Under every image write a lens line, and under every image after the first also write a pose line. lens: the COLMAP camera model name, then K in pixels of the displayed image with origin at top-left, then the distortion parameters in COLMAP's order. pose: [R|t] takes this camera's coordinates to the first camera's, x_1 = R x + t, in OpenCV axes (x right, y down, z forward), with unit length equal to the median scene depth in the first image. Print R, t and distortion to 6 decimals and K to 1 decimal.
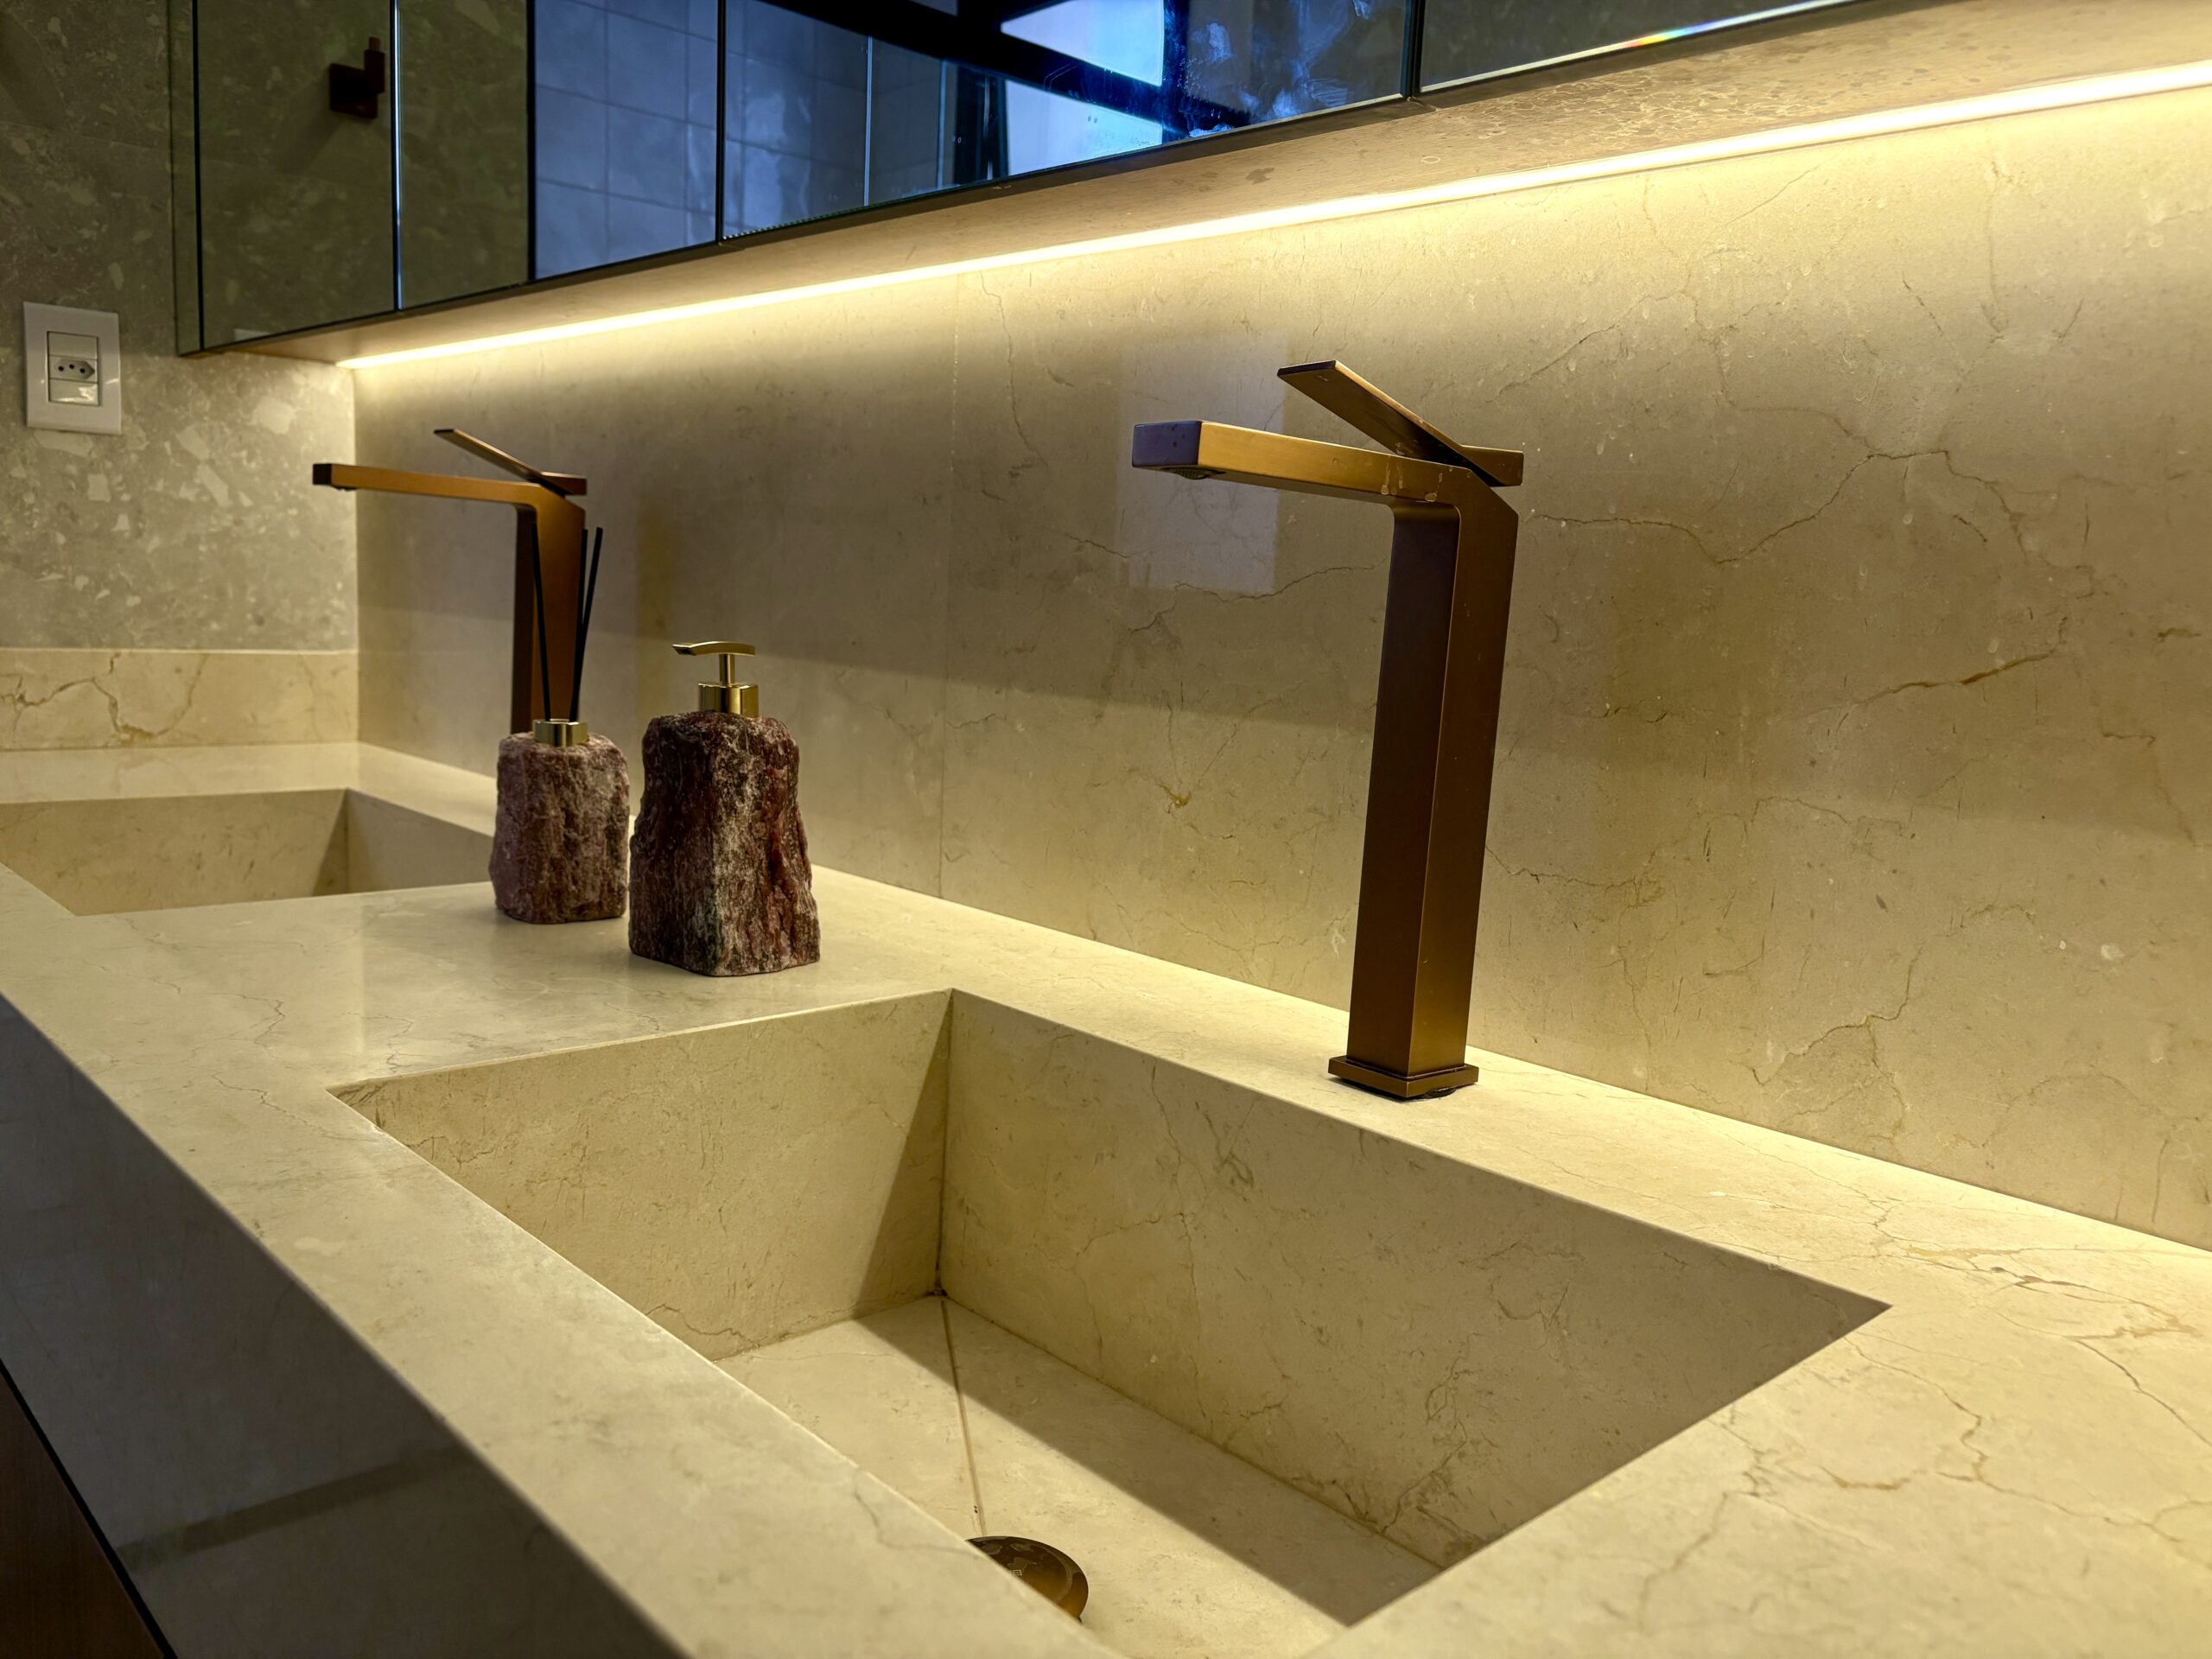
lens RADIAL K [[1682.3, 0, 1115.5], [0, 1682.3, 831.8], [0, 0, 1]] dist [0.038221, -0.046562]
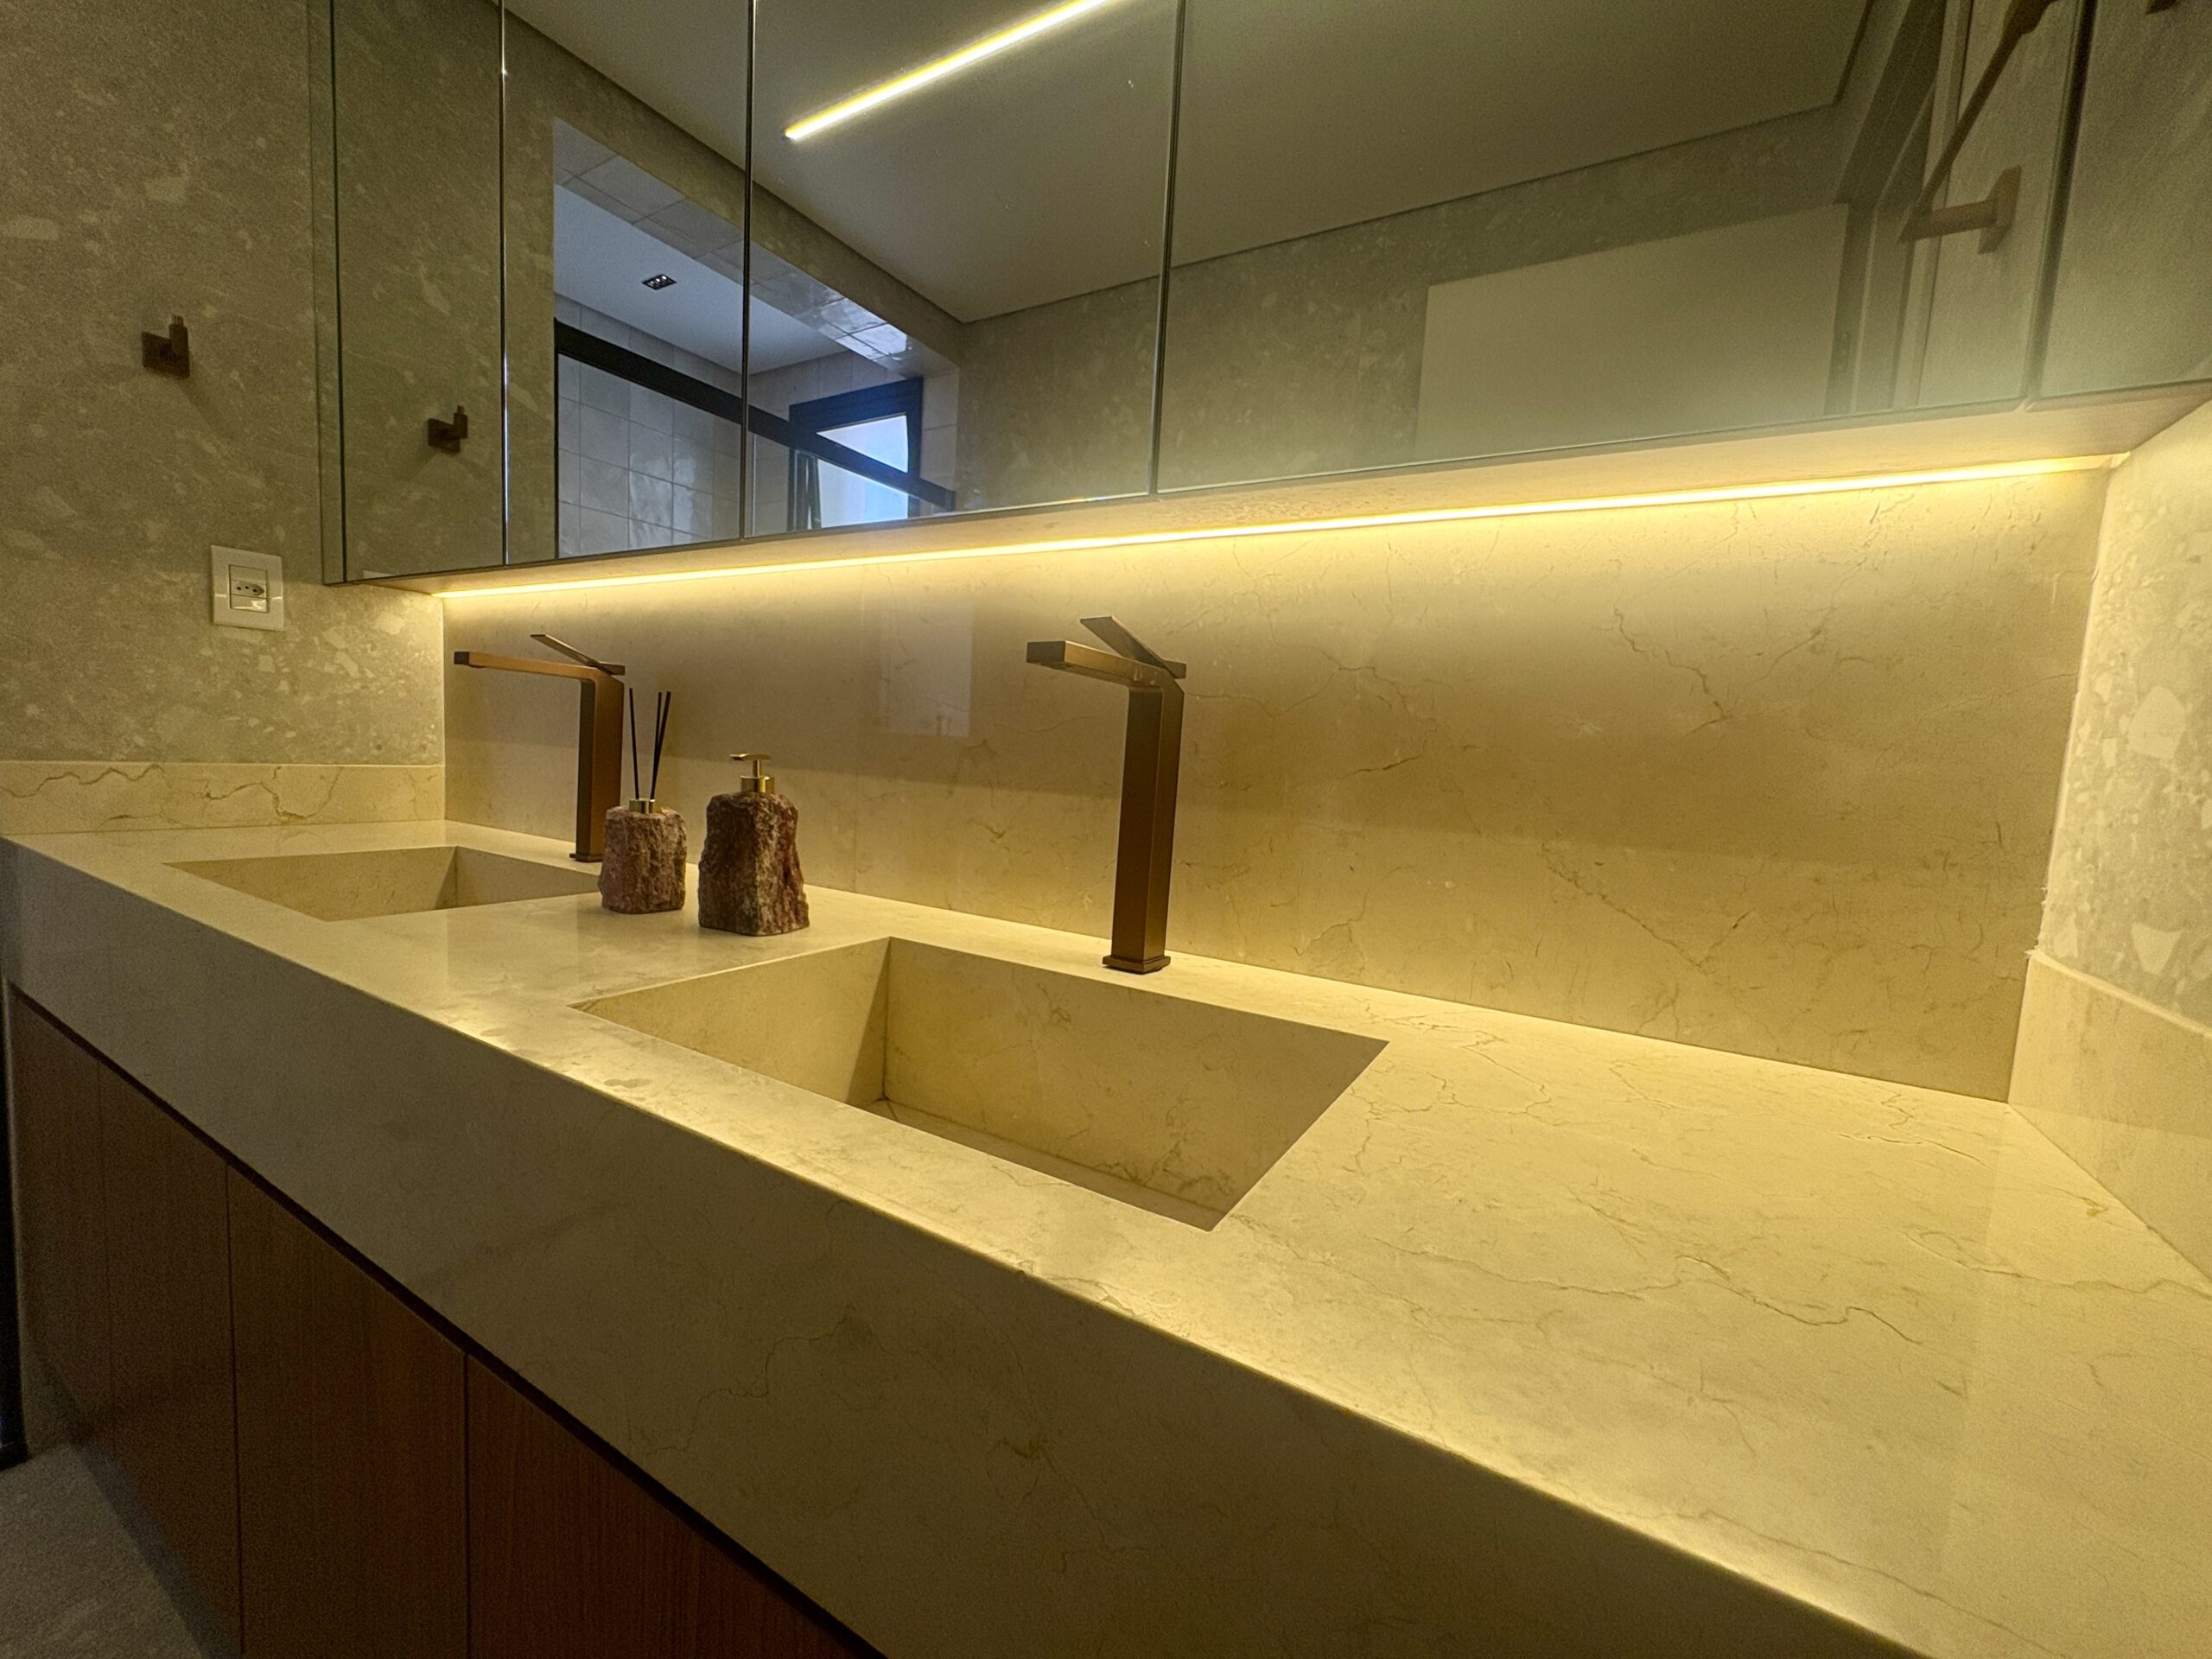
lens RADIAL K [[881.4, 0, 1104.6], [0, 881.4, 833.5], [0, 0, 1]] dist [-0.001037, 0.001138]
pose [[0.961181, -0.022770, 0.274979, -0.133177], [0.032359, 0.999014, -0.030386, 0.015588], [-0.274016, 0.038105, 0.960970, -0.021116]]
